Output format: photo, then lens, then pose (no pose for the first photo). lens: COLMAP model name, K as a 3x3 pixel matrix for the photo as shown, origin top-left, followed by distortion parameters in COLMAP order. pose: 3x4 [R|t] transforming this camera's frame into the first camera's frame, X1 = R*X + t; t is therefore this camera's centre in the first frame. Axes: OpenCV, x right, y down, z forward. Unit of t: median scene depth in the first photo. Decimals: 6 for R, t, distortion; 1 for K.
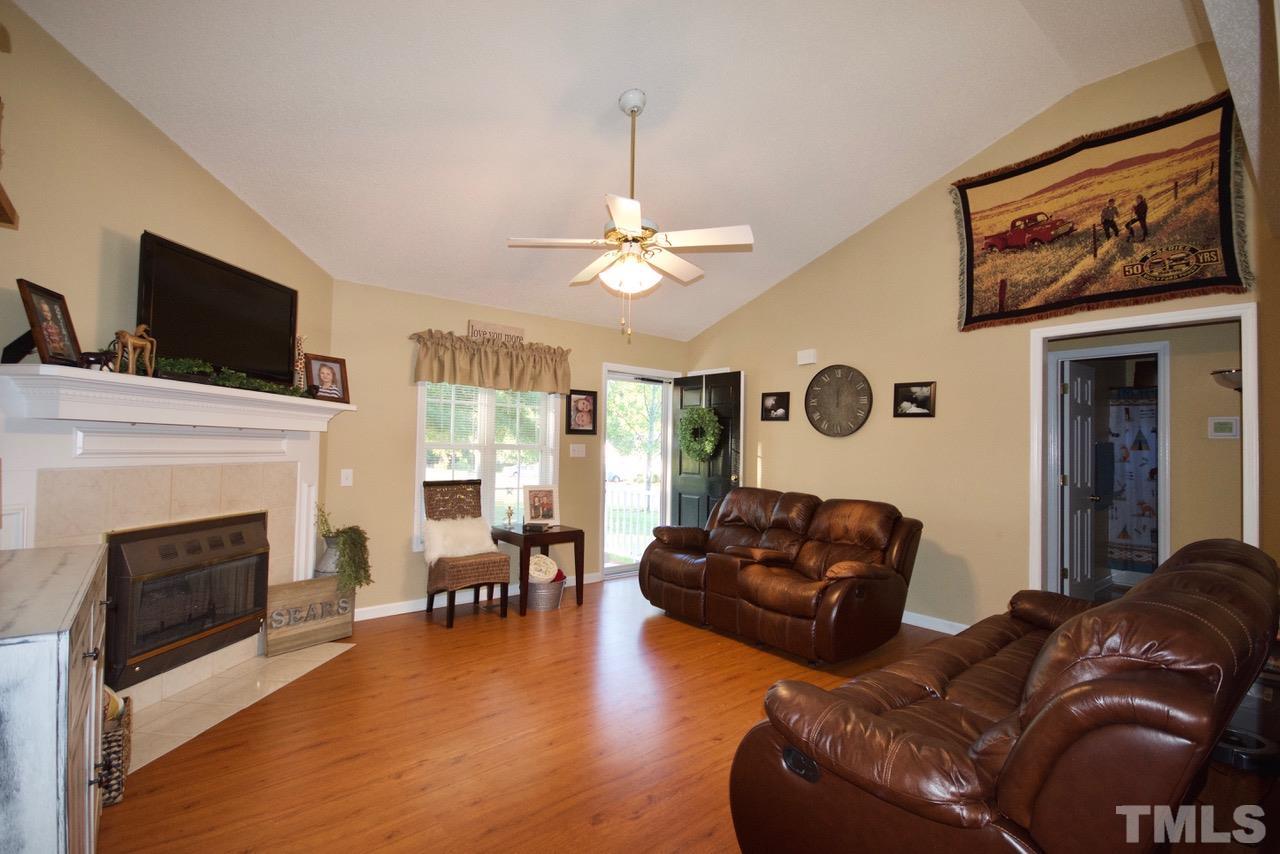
lens RADIAL K [[564.5, 0, 643.2], [0, 564.5, 433.2], [0, 0, 1]] dist [-0.001416, -0.000389]
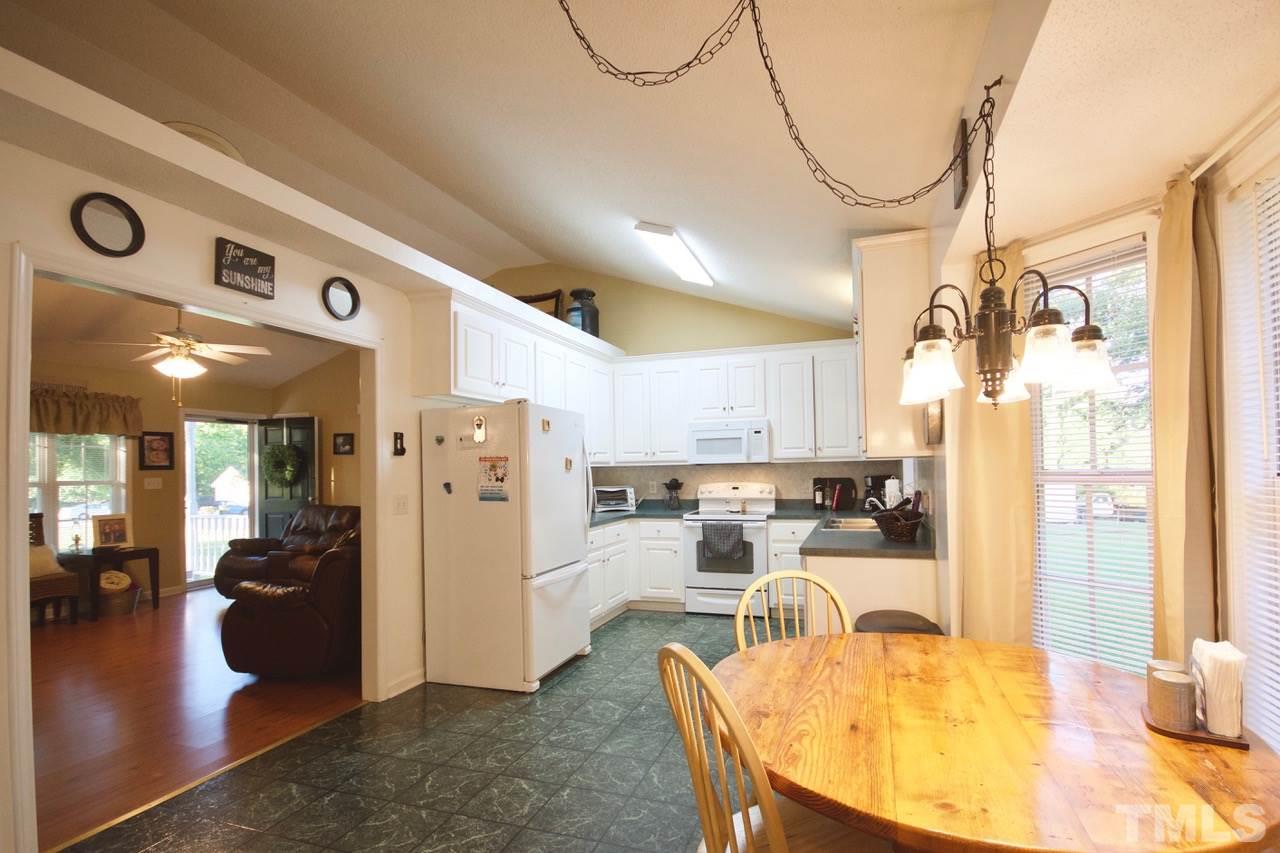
lens RADIAL K [[604.6, 0, 666.1], [0, 604.6, 457.3], [0, 0, 1]] dist [-0.000991, -0.001062]
pose [[0.848295, -0.023094, 0.529019, 0.137013], [0.019954, 0.999733, 0.011646, -0.018528], [-0.529147, 0.000677, 0.848530, -0.682664]]
